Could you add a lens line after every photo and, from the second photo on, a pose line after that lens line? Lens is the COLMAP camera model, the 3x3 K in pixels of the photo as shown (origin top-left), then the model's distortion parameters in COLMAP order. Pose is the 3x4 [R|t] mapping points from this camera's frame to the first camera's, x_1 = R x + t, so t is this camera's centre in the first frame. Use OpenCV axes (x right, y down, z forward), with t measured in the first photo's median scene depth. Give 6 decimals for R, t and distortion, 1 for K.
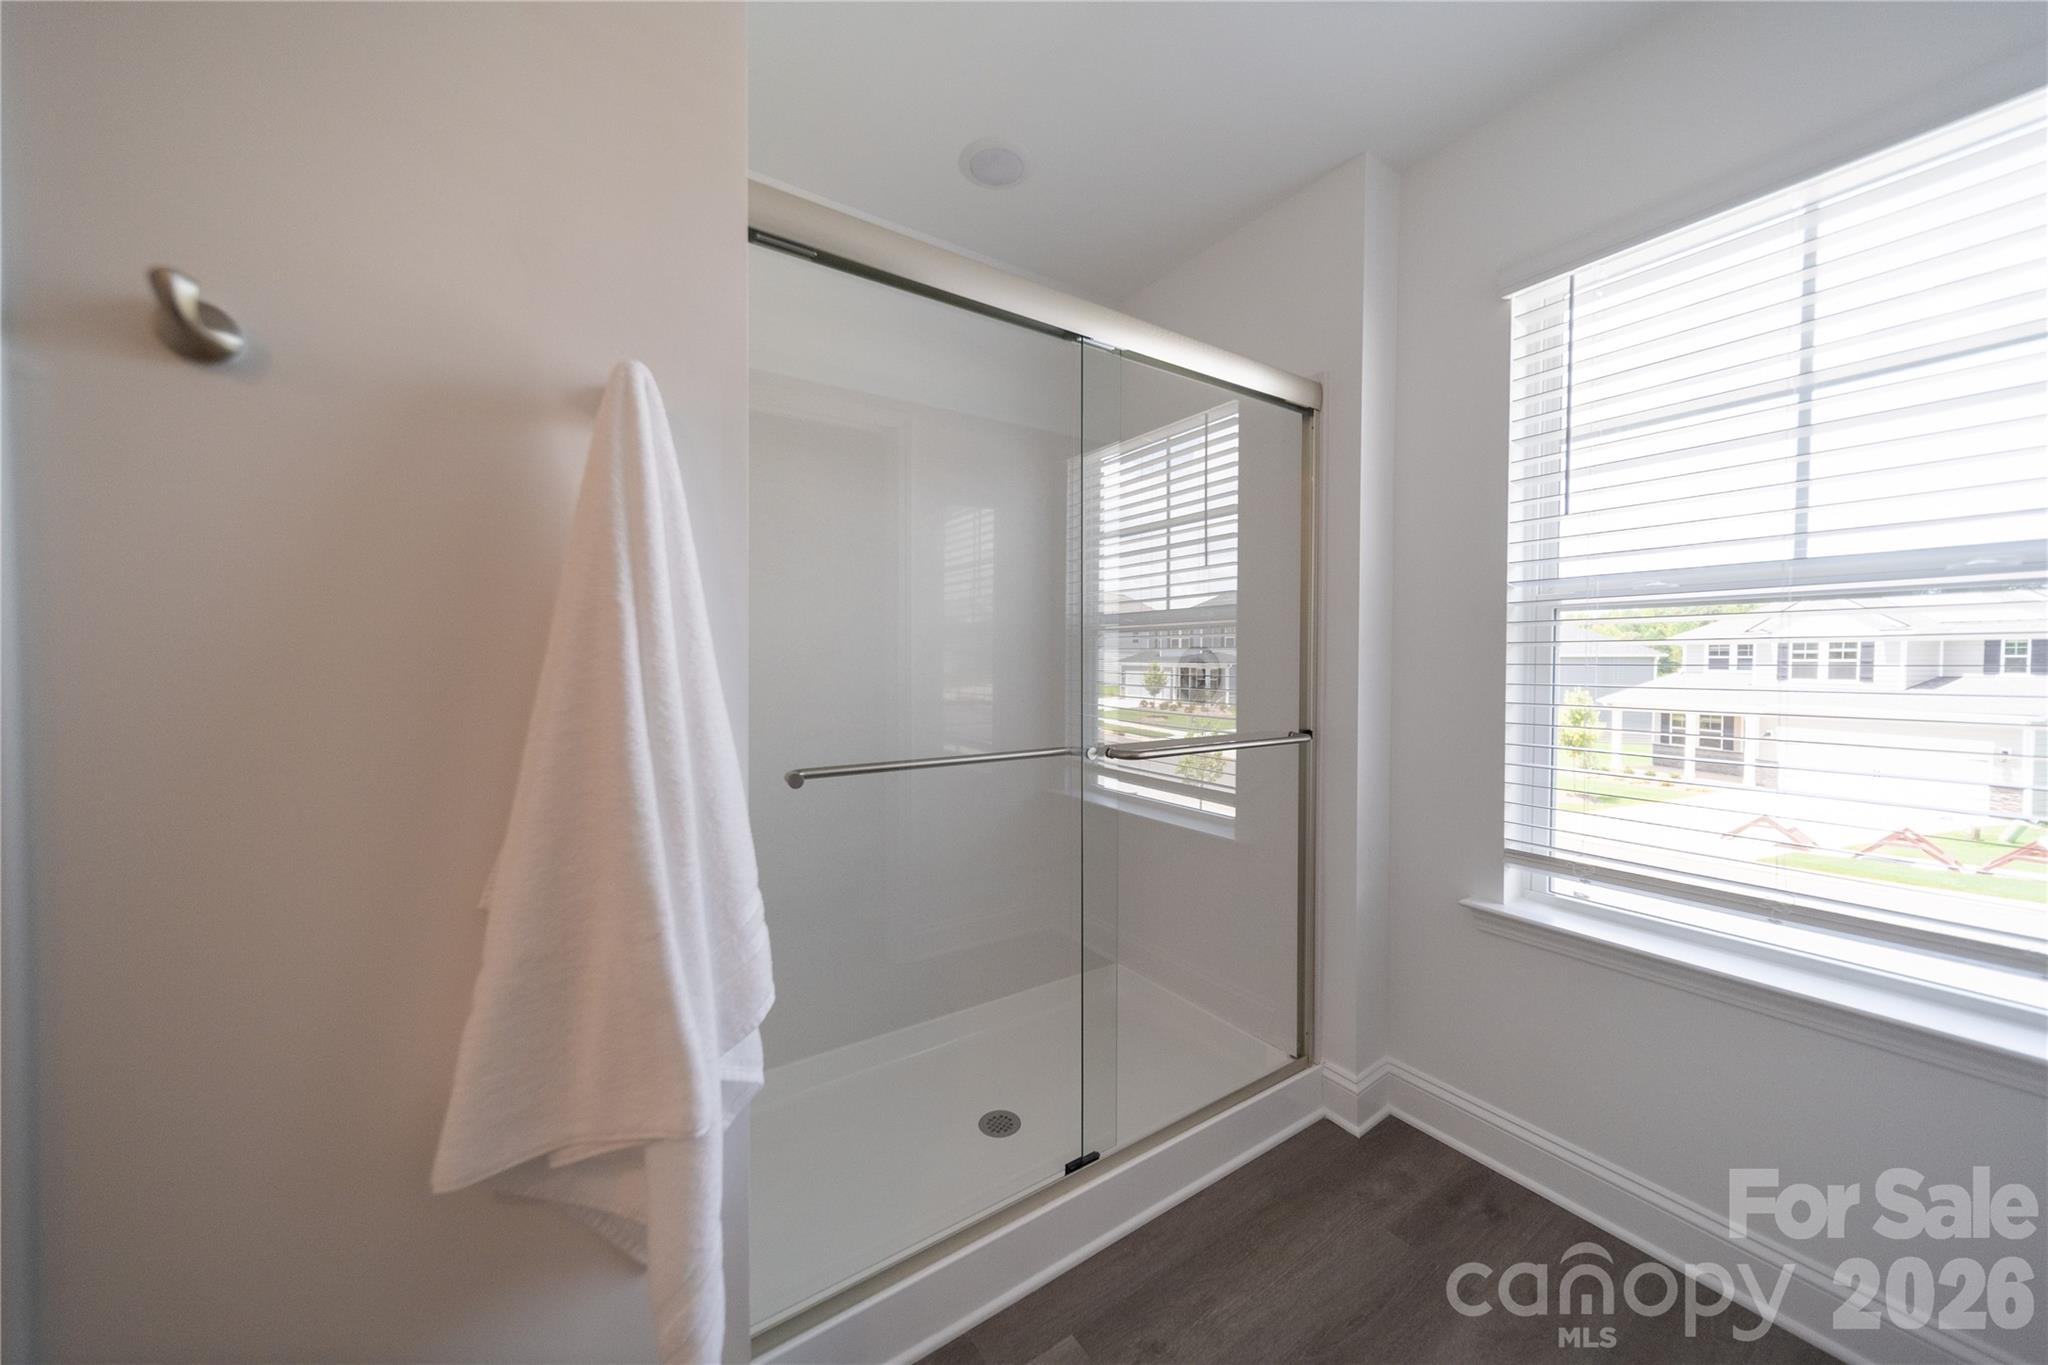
lens RADIAL K [[718.3, 0, 1023.6], [0, 718.3, 677.3], [0, 0, 1]] dist [0.007261, 0.000070]
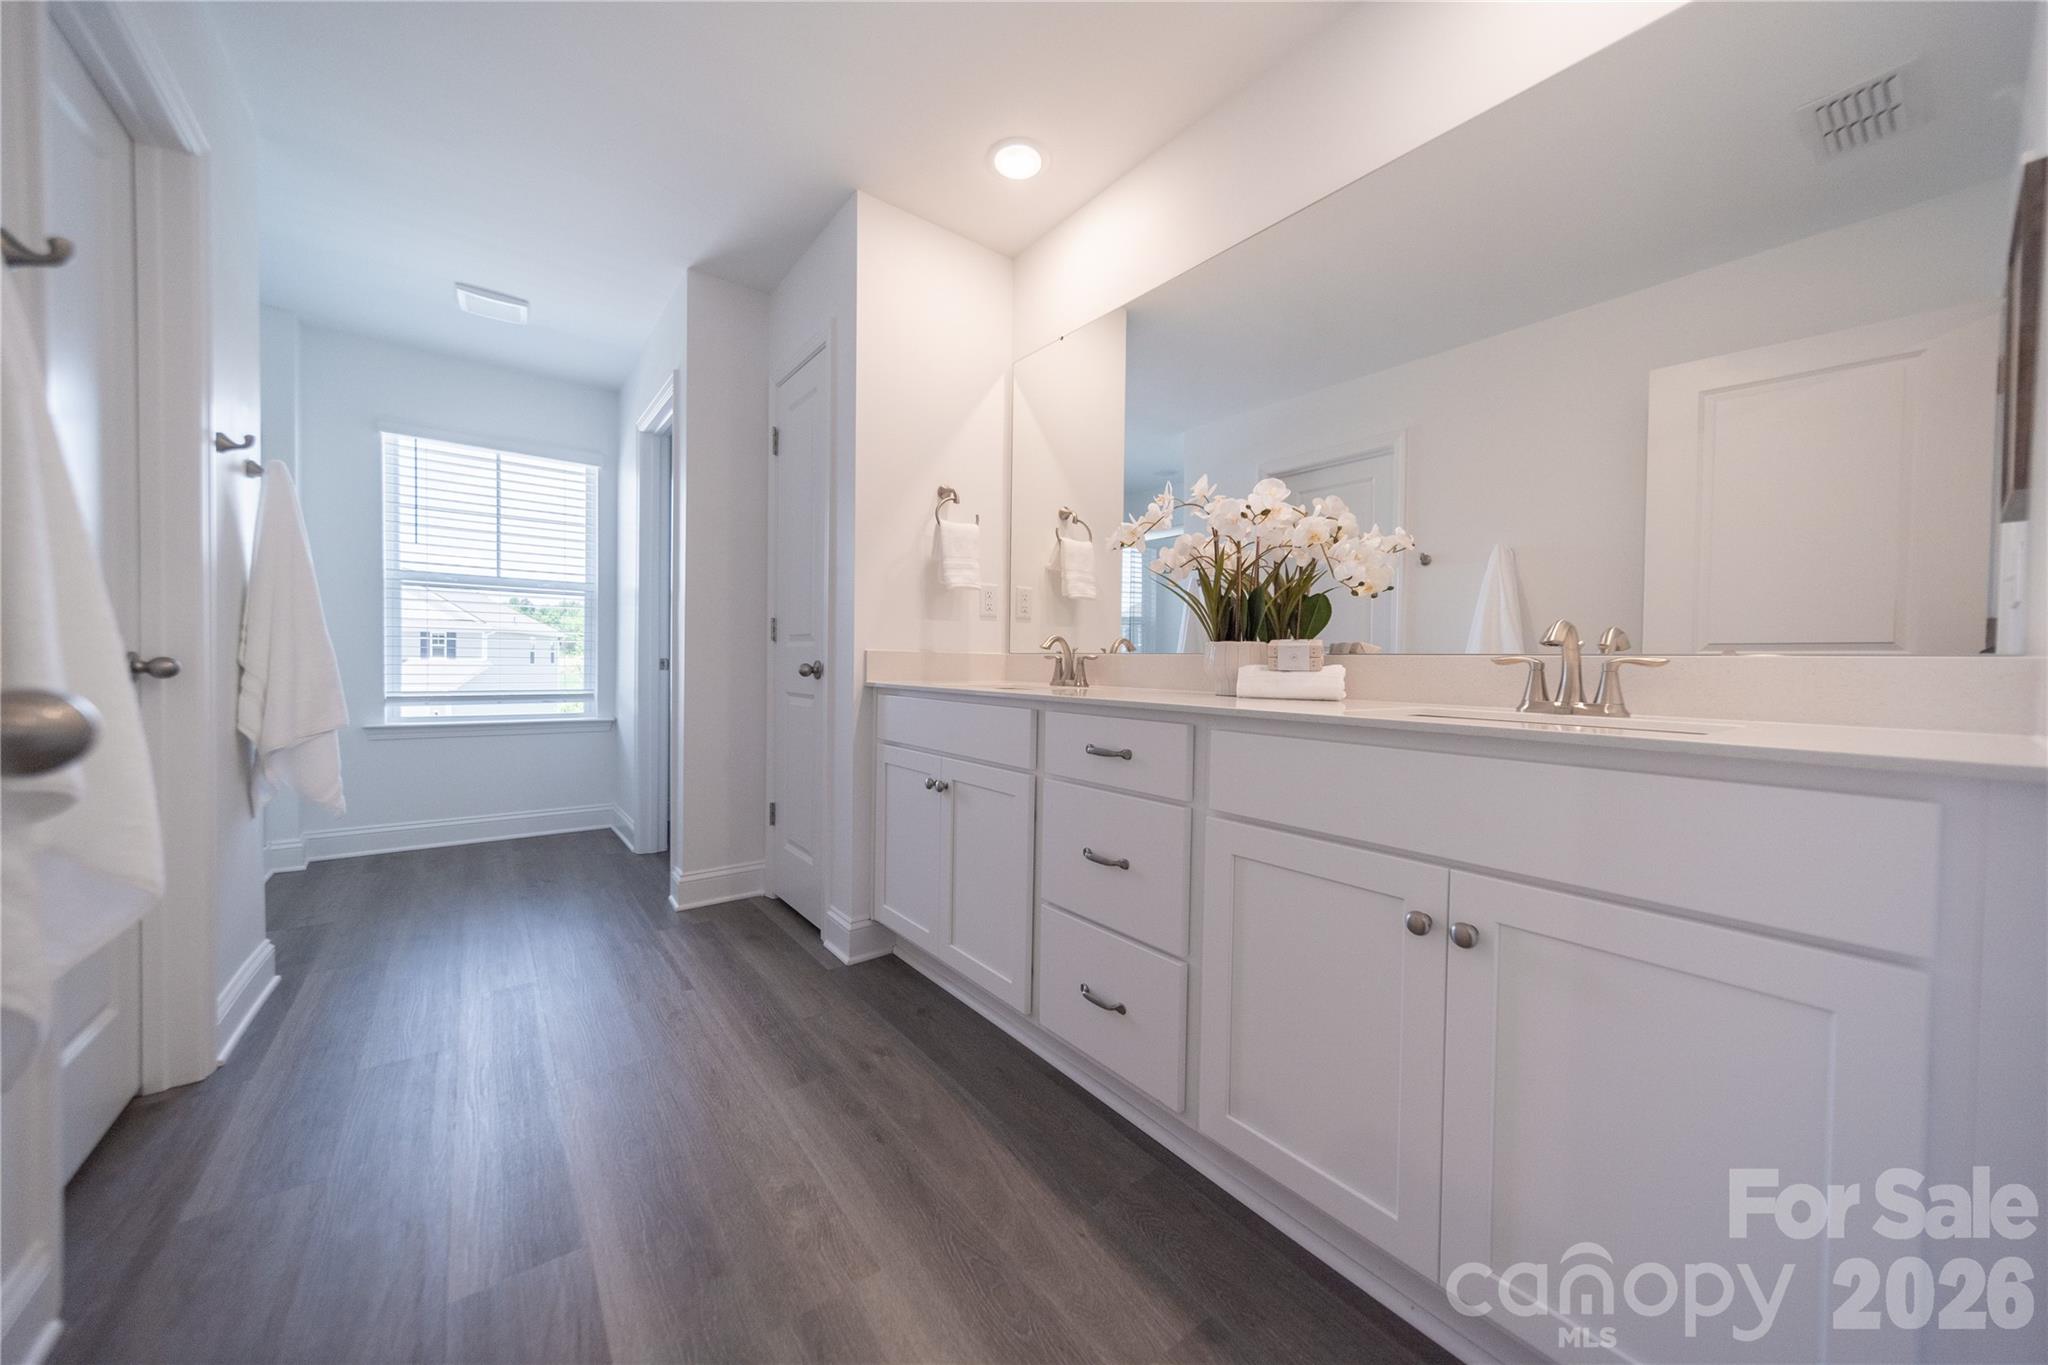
lens RADIAL K [[718.3, 0, 1025.2], [0, 718.3, 676.7], [0, 0, 1]] dist [0.007261, 0.000070]
pose [[-0.058379, -0.019383, 0.998106, -1.535640], [0.002621, 0.999805, 0.019569, 0.145022], [-0.998291, 0.003758, -0.058317, -0.737707]]
